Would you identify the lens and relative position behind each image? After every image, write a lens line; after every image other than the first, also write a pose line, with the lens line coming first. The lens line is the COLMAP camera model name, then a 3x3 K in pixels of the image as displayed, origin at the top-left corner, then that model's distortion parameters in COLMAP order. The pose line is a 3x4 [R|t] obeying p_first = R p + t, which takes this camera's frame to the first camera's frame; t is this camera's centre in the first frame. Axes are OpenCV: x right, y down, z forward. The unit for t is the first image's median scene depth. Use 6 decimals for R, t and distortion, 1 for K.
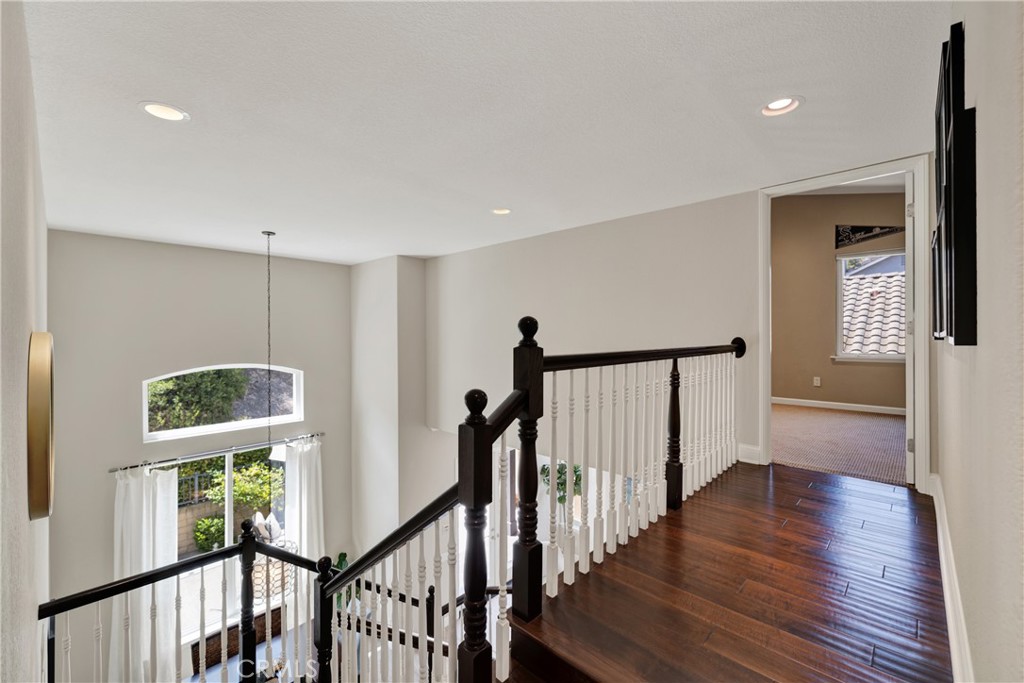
lens RADIAL K [[425.9, 0, 509.6], [0, 425.9, 339.4], [0, 0, 1]] dist [-0.000132, 0.000312]
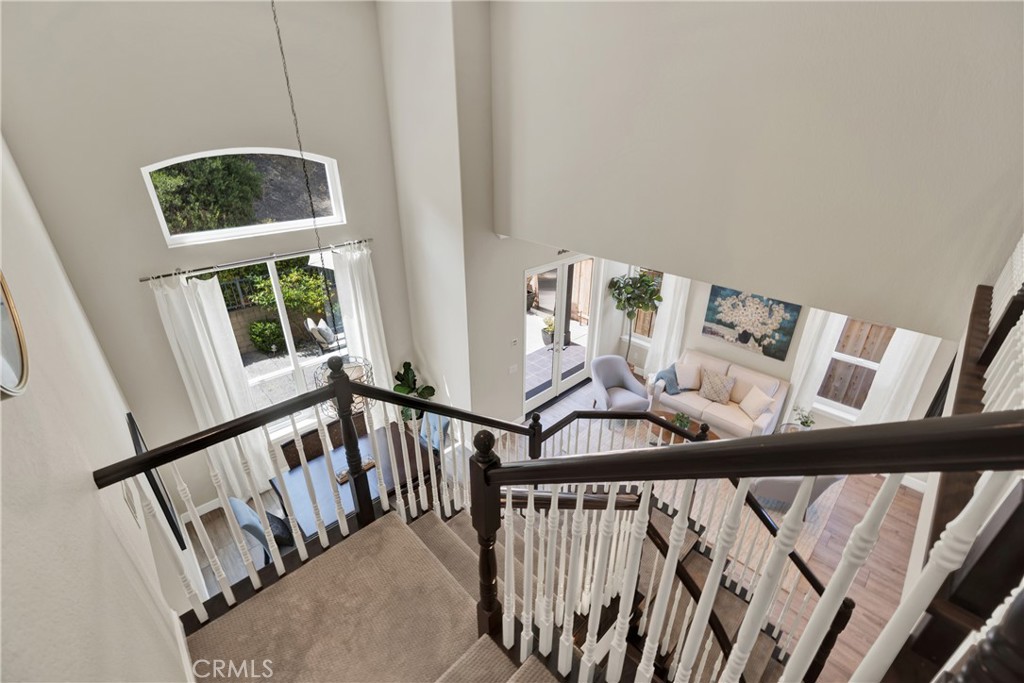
lens RADIAL K [[425.9, 0, 513.6], [0, 425.9, 336.6], [0, 0, 1]] dist [-0.000132, 0.000312]
pose [[0.999280, 0.023249, -0.029981, -0.085547], [-0.008299, 0.905047, 0.425231, 0.022181], [0.037020, -0.424676, 0.904588, 0.108131]]
